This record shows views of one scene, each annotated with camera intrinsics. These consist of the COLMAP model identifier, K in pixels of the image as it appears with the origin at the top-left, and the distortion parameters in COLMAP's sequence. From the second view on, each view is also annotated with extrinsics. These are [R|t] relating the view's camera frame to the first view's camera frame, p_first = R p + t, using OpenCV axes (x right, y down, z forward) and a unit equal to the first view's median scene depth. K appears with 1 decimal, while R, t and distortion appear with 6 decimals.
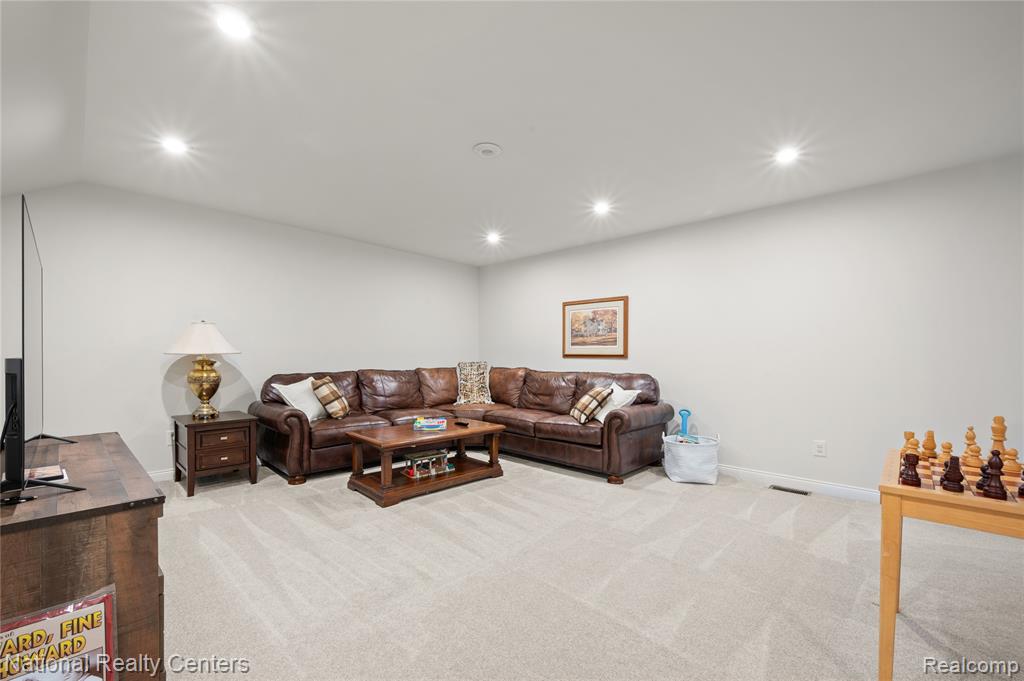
lens RADIAL K [[418.9, 0, 509.2], [0, 418.9, 357.3], [0, 0, 1]] dist [0.000715, -0.000012]
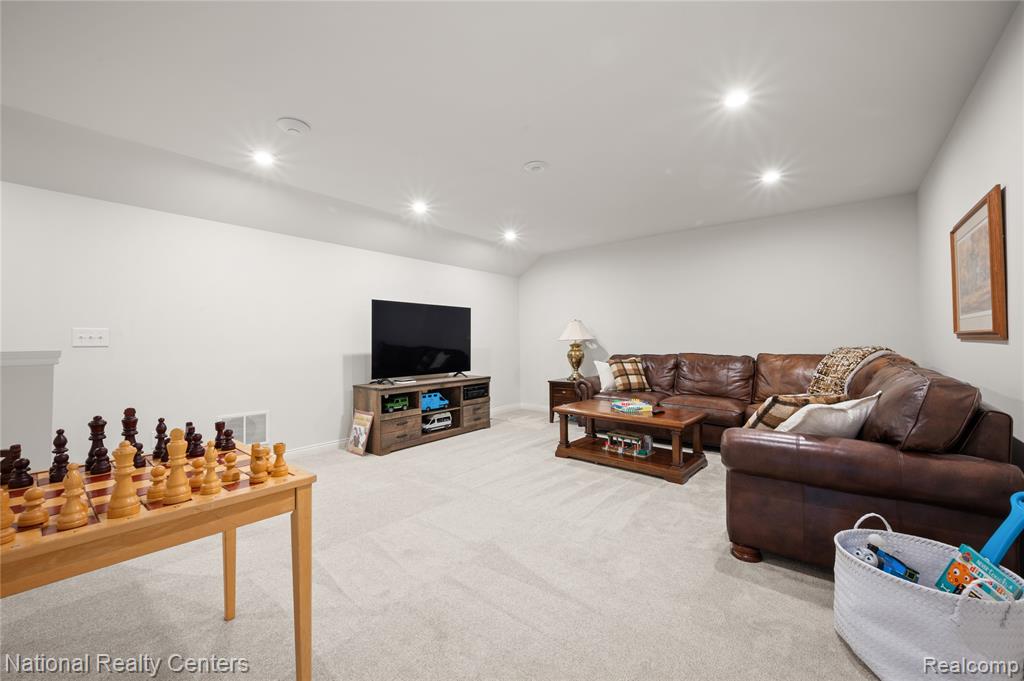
lens RADIAL K [[406.2, 0, 512.0], [0, 406.2, 340.5], [0, 0, 1]] dist [-0.000084, 0.000056]
pose [[0.058332, -0.006354, -0.998277, 0.825446], [0.012059, 0.999911, -0.005660, -0.000702], [0.998224, -0.011708, 0.058403, 0.669125]]
